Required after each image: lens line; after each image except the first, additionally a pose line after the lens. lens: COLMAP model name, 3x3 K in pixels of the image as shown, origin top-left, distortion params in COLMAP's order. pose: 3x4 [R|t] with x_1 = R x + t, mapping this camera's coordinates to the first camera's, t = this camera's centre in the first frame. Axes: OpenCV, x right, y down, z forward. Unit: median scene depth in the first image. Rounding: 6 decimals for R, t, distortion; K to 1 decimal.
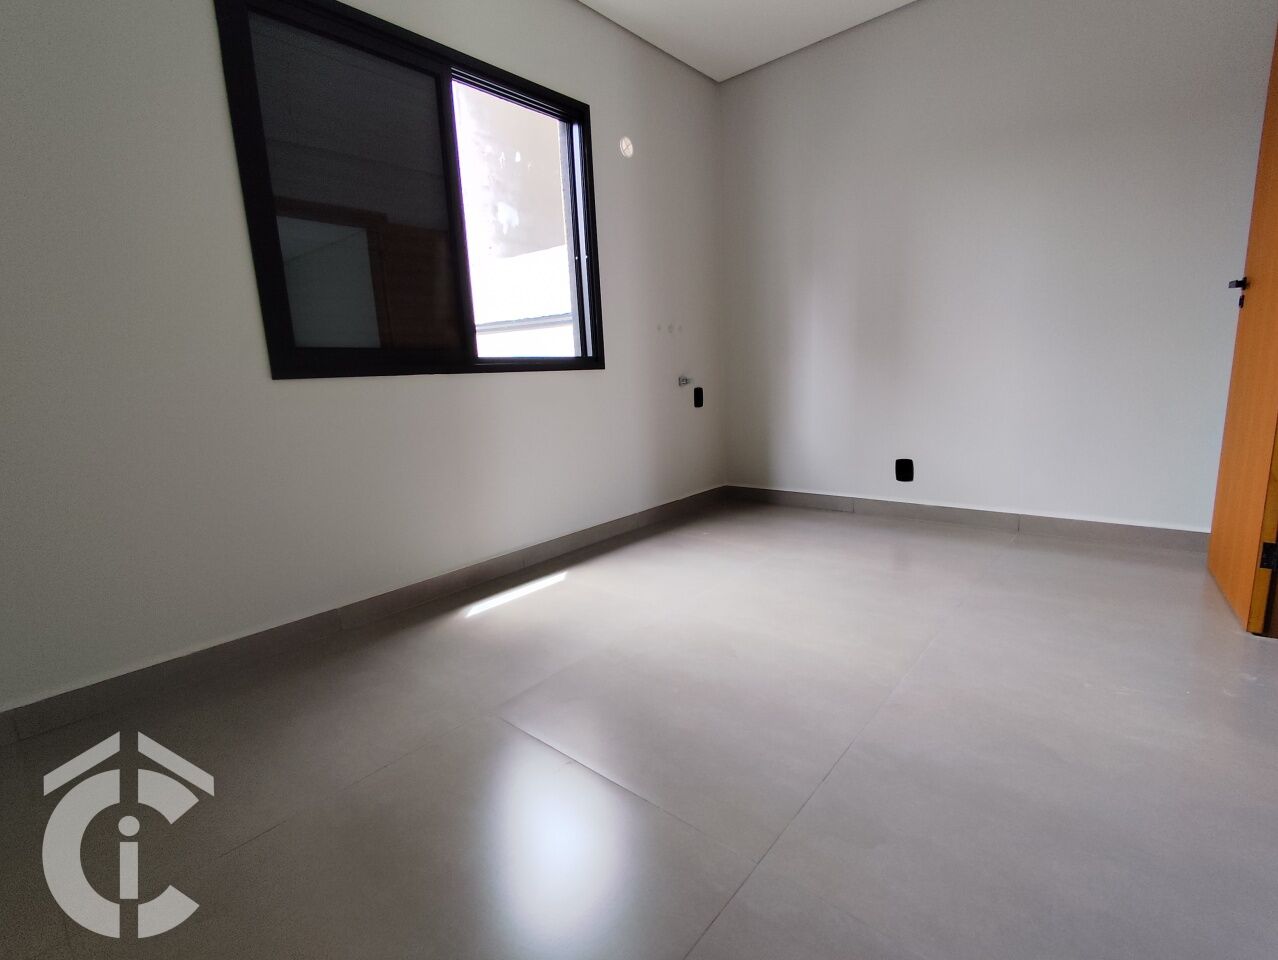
lens RADIAL K [[587.2, 0, 645.2], [0, 587.2, 483.4], [0, 0, 1]] dist [0.053719, -0.037351]
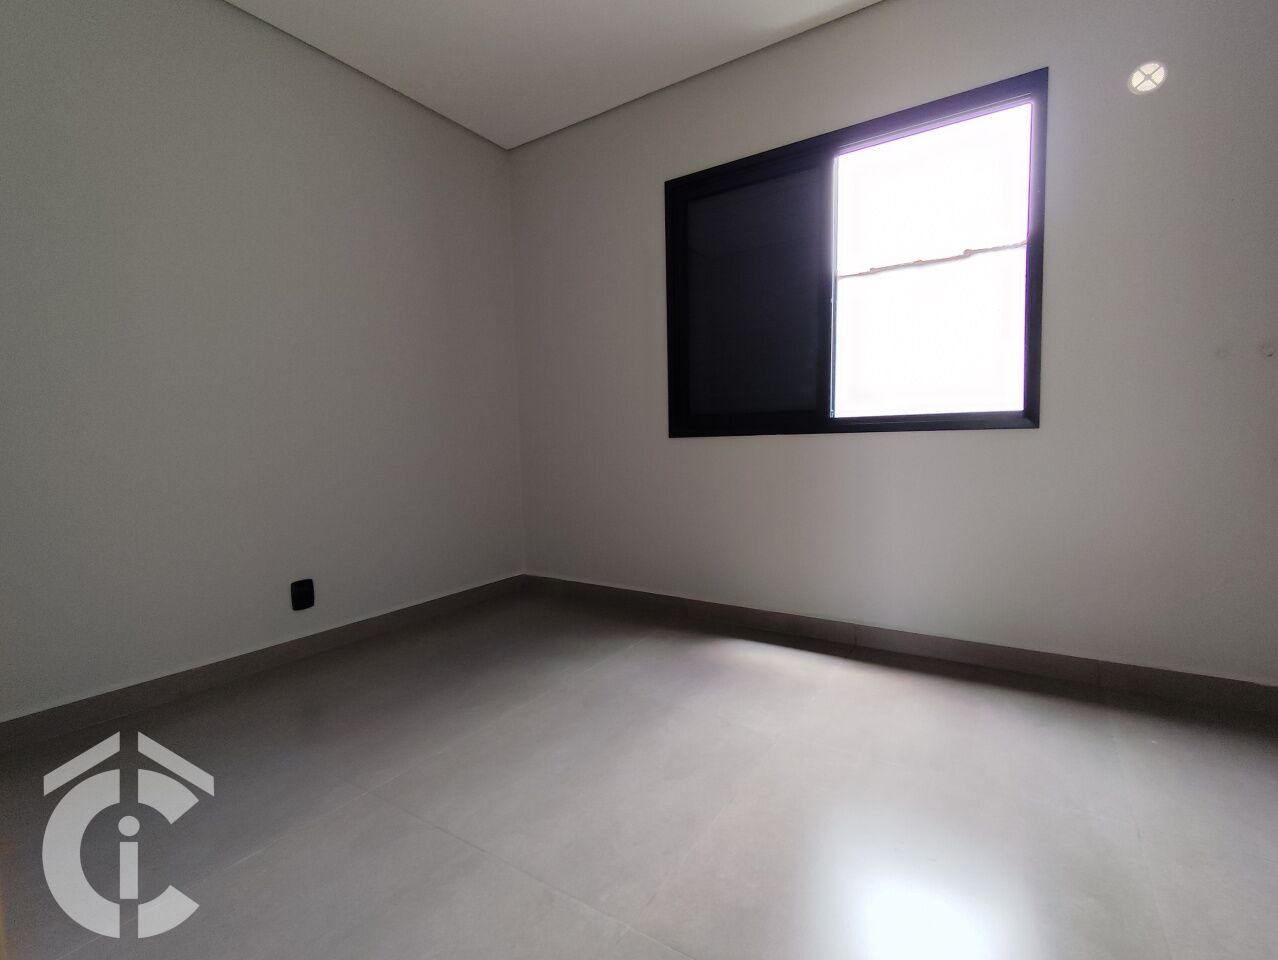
lens RADIAL K [[587.2, 0, 645.2], [0, 587.2, 483.4], [0, 0, 1]] dist [0.053719, -0.037351]
pose [[0.181703, 0.113664, -0.976762, 0.590880], [-0.169034, 0.982123, 0.082843, -0.124457], [0.968716, 0.150053, 0.197668, 0.479589]]
